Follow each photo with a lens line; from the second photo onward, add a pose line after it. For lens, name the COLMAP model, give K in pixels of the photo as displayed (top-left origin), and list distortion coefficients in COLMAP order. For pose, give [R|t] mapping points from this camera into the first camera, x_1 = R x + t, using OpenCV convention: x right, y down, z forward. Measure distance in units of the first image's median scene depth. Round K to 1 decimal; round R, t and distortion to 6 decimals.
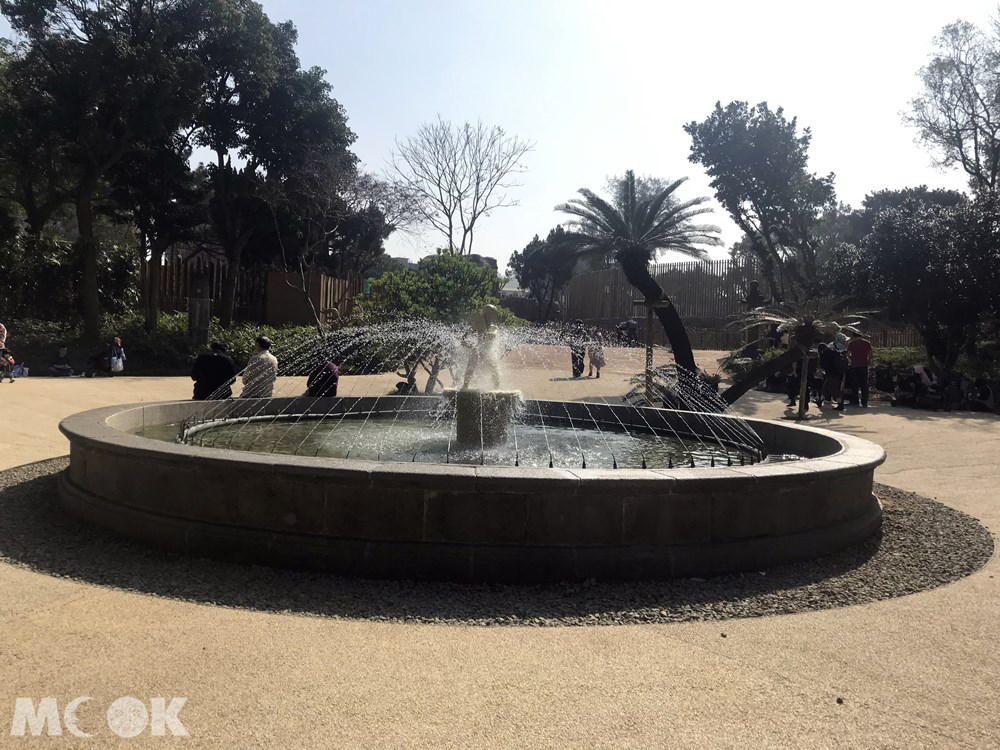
lens RADIAL K [[812.9, 0, 499.5], [0, 812.9, 375.7], [0, 0, 1]] dist [0.001978, -0.033997]
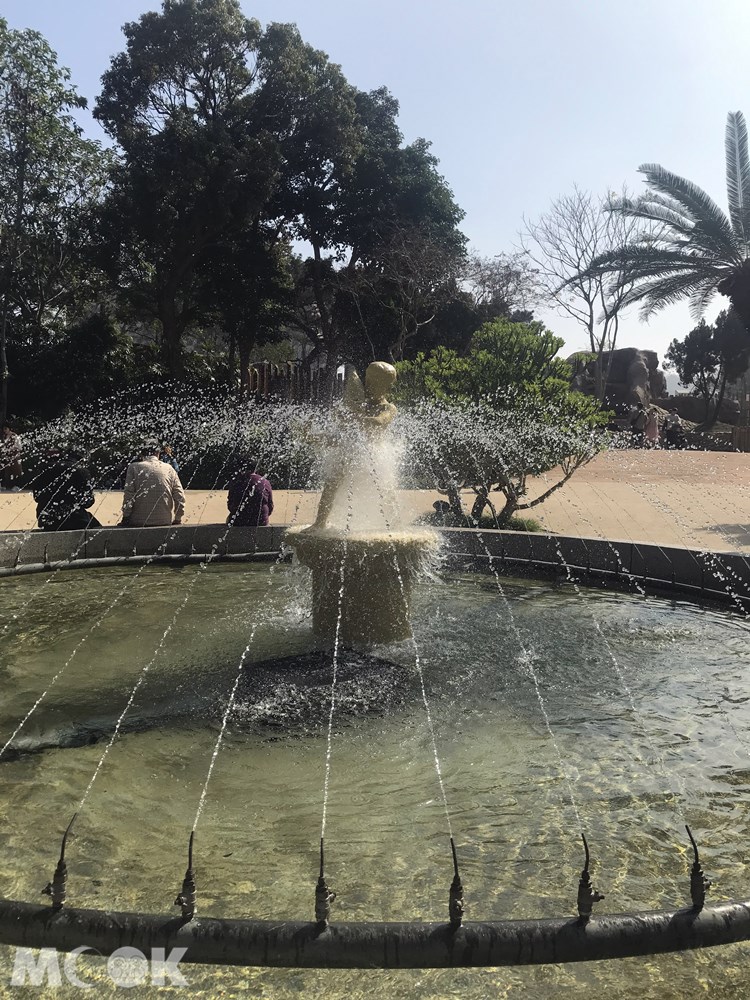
lens RADIAL K [[812.9, 0, 393.4], [0, 812.9, 458.3], [0, 0, 1]] dist [0.001978, -0.033997]
pose [[0.936530, -0.007344, -0.350511, 0.053966], [-0.005234, 0.999376, -0.034925, -0.002797], [0.350549, 0.034543, 0.935907, 0.173462]]
